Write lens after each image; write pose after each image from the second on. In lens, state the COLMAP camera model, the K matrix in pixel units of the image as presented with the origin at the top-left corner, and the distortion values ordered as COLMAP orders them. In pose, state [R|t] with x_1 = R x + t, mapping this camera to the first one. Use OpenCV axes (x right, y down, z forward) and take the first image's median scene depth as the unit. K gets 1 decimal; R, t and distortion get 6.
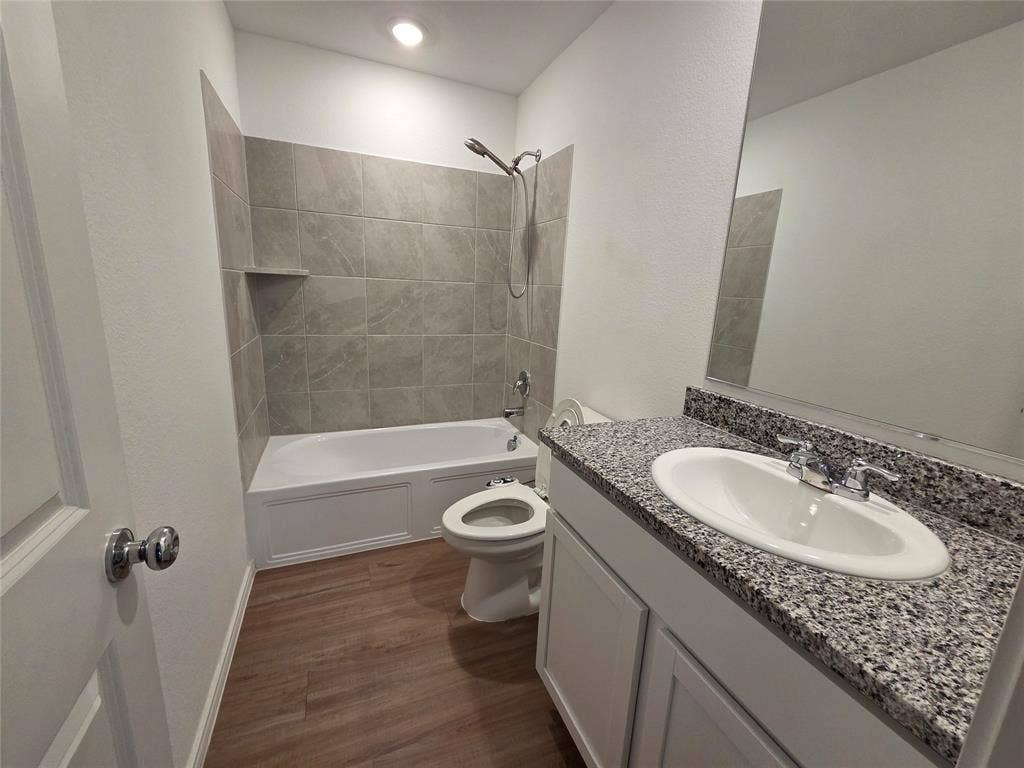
lens RADIAL K [[420.3, 0, 512.0], [0, 420.3, 384.0], [0, 0, 1]] dist [0.000396, 0.000049]
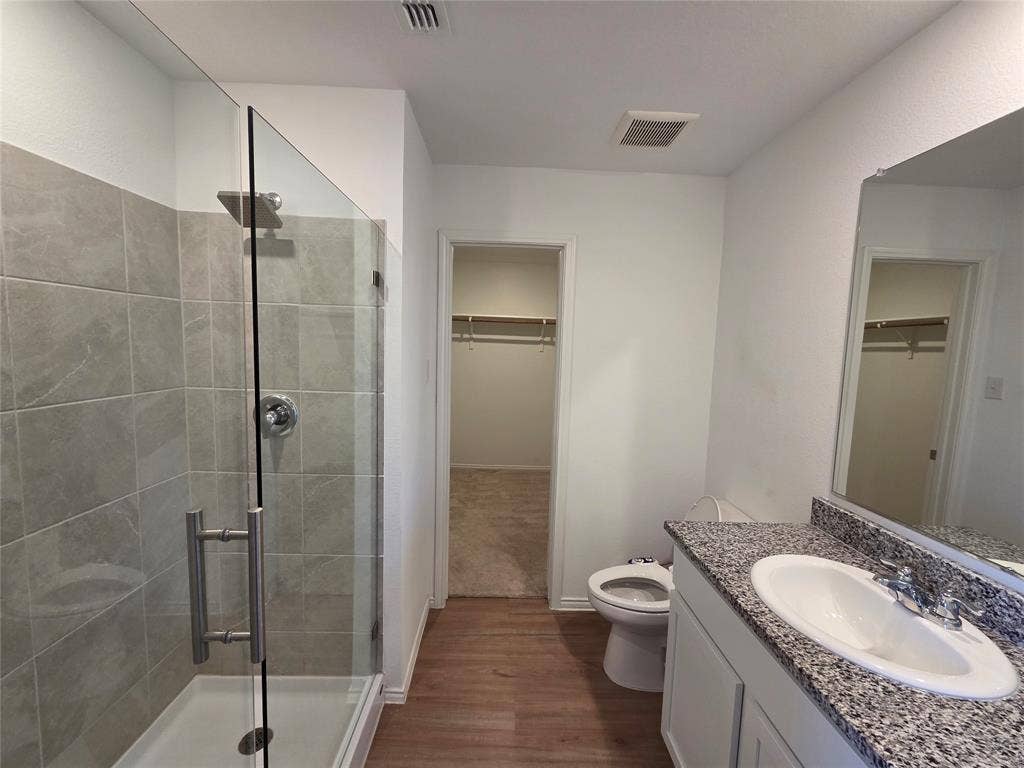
lens RADIAL K [[420.3, 0, 512.0], [0, 420.3, 384.0], [0, 0, 1]] dist [0.000396, 0.000049]
pose [[0.932652, 0.000141, -0.360777, 0.092309], [-0.051447, 0.989832, -0.132610, -0.121872], [0.357090, 0.142239, 0.923176, -0.415990]]
